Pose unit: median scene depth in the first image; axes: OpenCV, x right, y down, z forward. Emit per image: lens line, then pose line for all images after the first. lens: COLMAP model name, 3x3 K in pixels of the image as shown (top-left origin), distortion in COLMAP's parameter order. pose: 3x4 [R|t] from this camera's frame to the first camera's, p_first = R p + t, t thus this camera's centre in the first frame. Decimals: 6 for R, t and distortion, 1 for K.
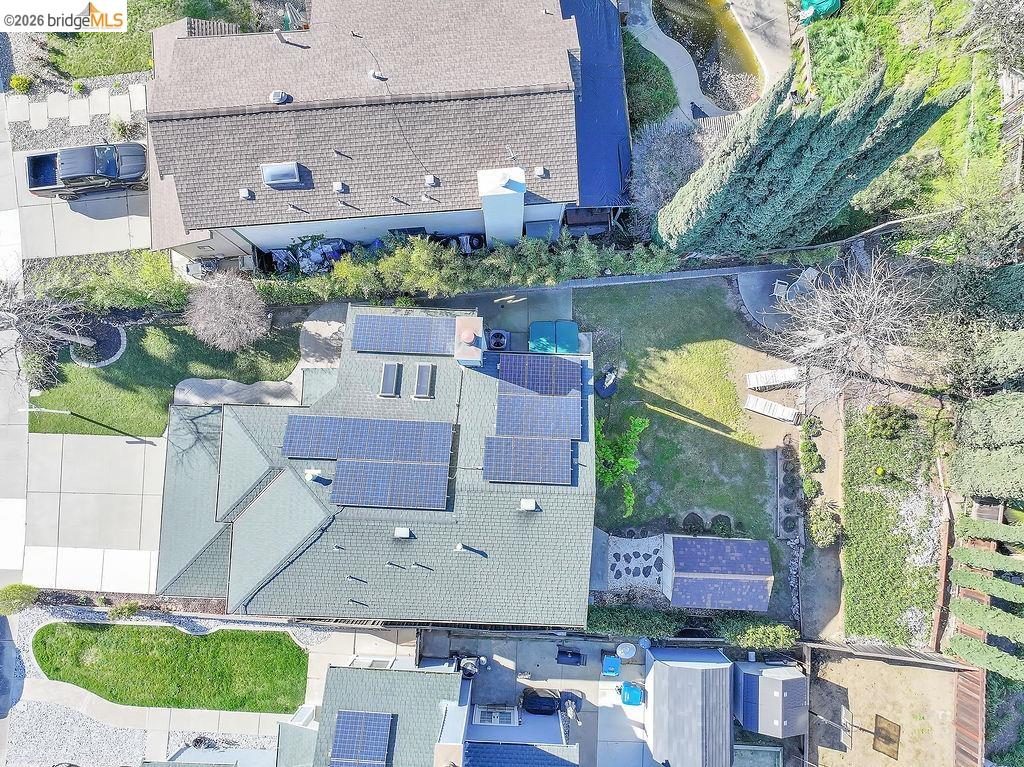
lens RADIAL K [[735.2, 0, 513.7], [0, 735.2, 385.1], [0, 0, 1]] dist [0.005639, 0.009036]
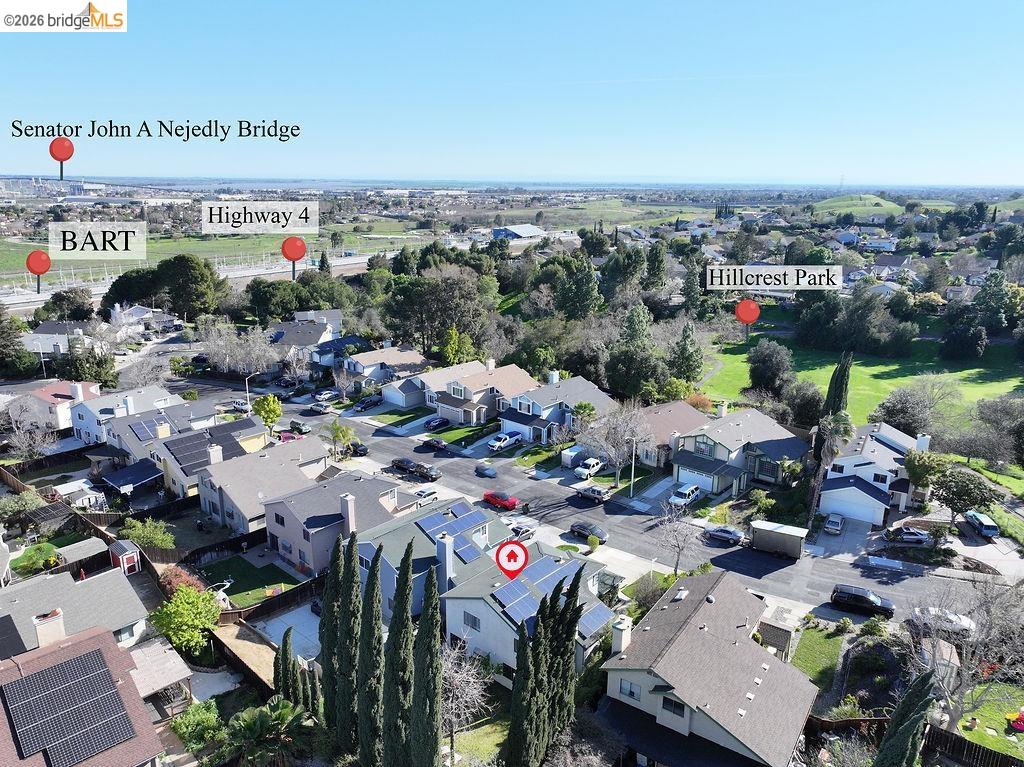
lens RADIAL K [[735.2, 0, 513.7], [0, 735.2, 385.1], [0, 0, 1]] dist [0.005639, 0.009036]
pose [[-0.629441, 0.195359, -0.752090, 1.296457], [-0.775272, -0.092476, 0.624821, -1.024535], [0.052514, 0.976362, 0.209665, -0.094506]]
